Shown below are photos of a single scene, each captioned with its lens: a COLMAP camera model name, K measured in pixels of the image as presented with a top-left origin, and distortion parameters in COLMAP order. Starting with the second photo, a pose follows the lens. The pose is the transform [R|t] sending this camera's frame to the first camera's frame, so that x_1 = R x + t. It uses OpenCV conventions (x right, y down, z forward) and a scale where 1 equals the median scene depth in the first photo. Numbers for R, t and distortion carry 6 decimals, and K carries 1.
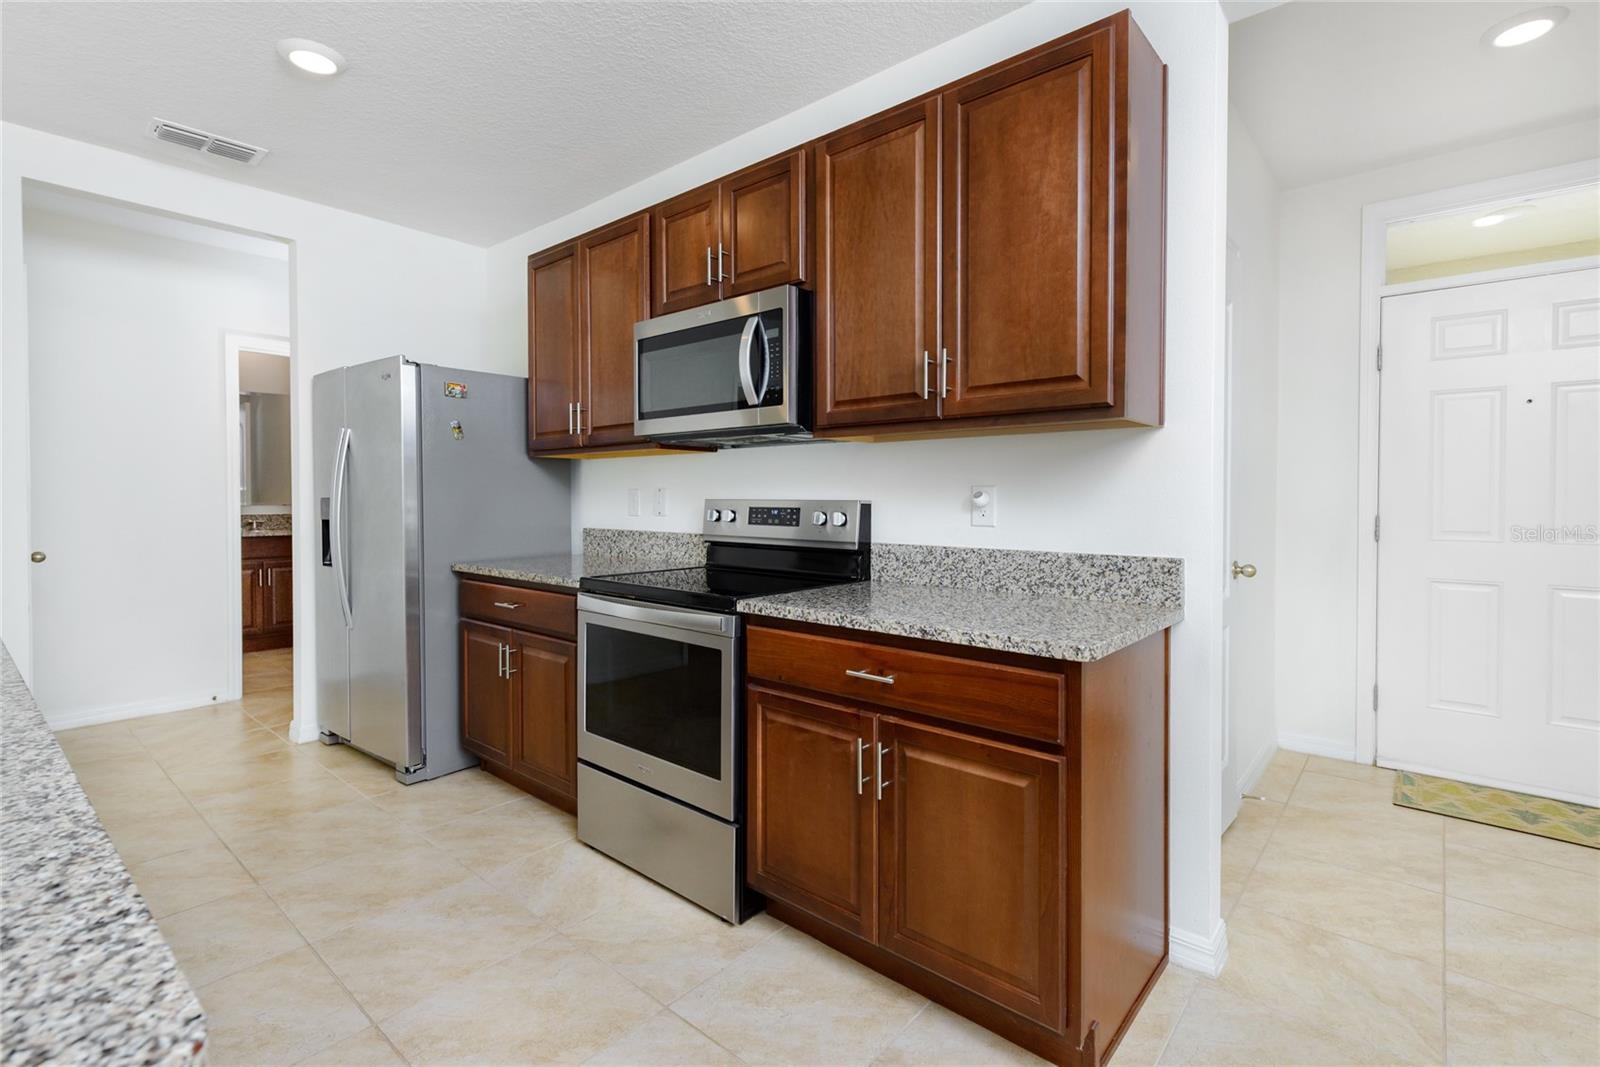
lens RADIAL K [[733.2, 0, 794.3], [0, 733.2, 507.9], [0, 0, 1]] dist [0.016459, -0.006180]
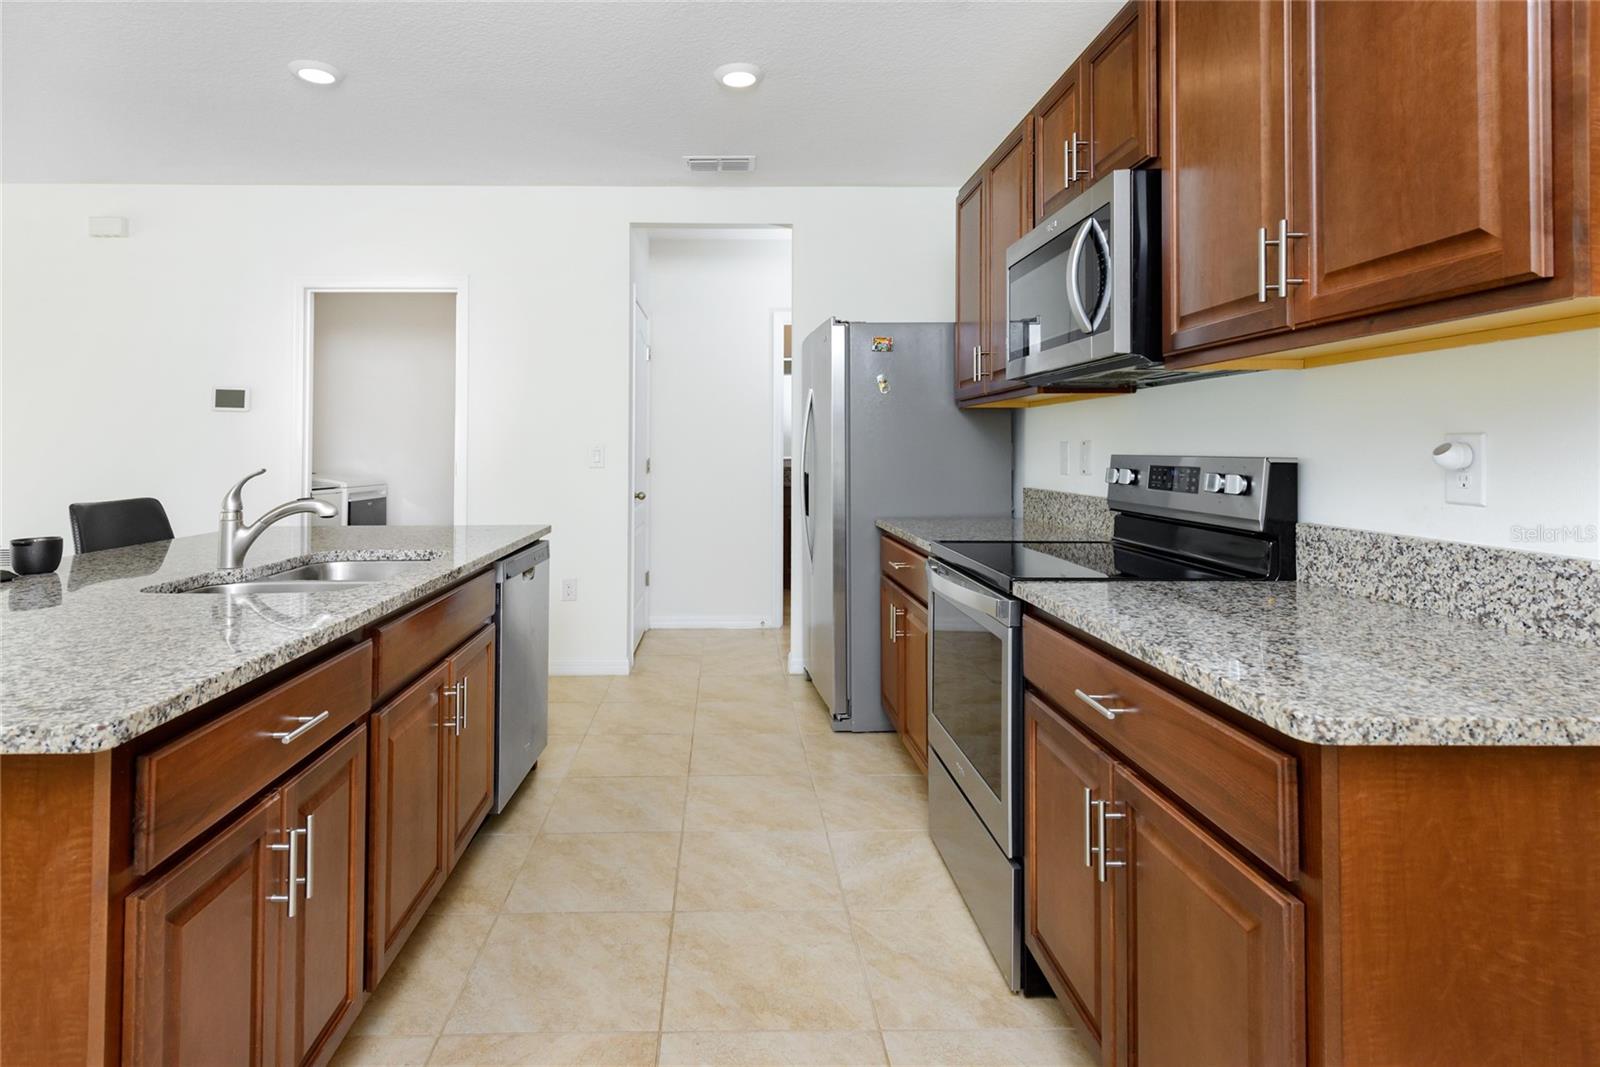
lens RADIAL K [[851.6, 0, 731.7], [0, 851.6, 434.3], [0, 0, 1]] dist [0.014364, -0.001364]
pose [[0.656342, -0.015498, -0.754304, 0.377834], [-0.009157, 0.999552, -0.028504, -0.005092], [0.754408, 0.025615, 0.655906, 0.131860]]
